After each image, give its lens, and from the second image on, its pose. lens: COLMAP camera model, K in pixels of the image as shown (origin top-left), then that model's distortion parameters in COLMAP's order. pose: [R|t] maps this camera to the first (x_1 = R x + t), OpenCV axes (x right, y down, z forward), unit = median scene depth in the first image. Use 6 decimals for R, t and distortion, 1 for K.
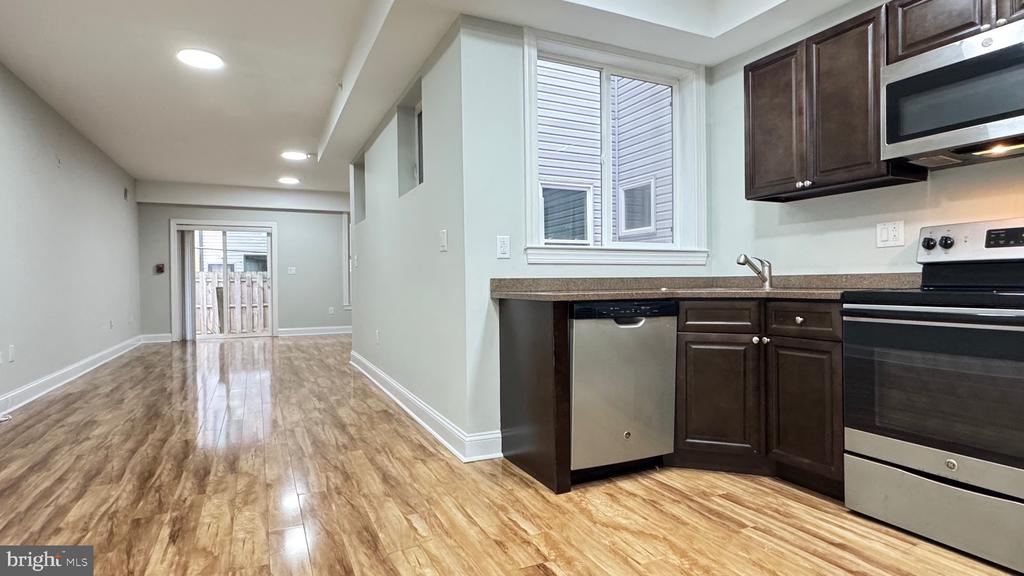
lens RADIAL K [[536.1, 0, 509.7], [0, 536.1, 286.6], [0, 0, 1]] dist [-0.002551, 0.000731]
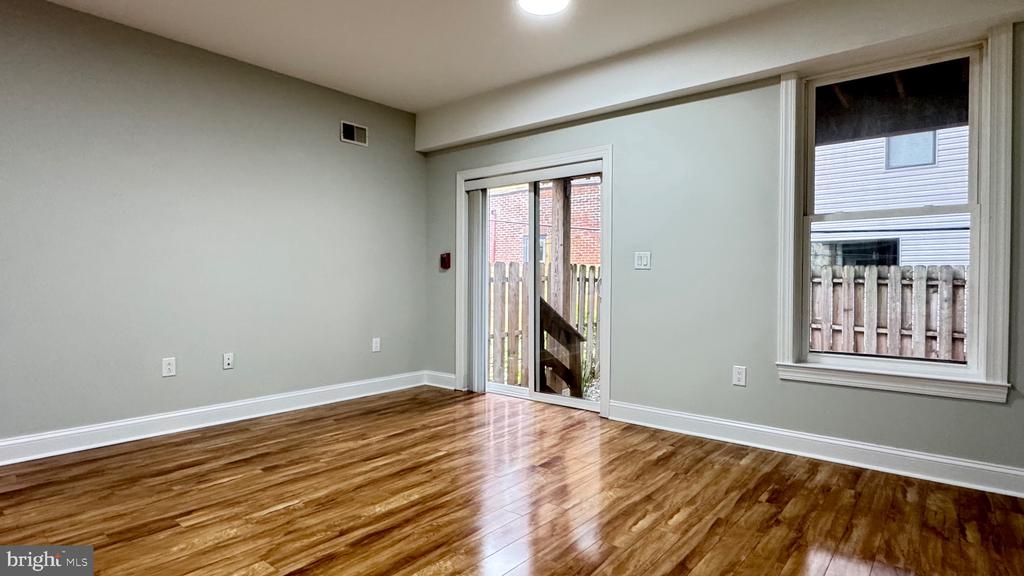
lens RADIAL K [[536.1, 0, 509.7], [0, 536.1, 286.6], [0, 0, 1]] dist [-0.002551, 0.000731]
pose [[0.418356, 0.023286, -0.907985, -0.291152], [-0.018752, 0.999680, 0.016998, -0.050651], [0.908090, 0.009915, 0.418659, 2.471665]]
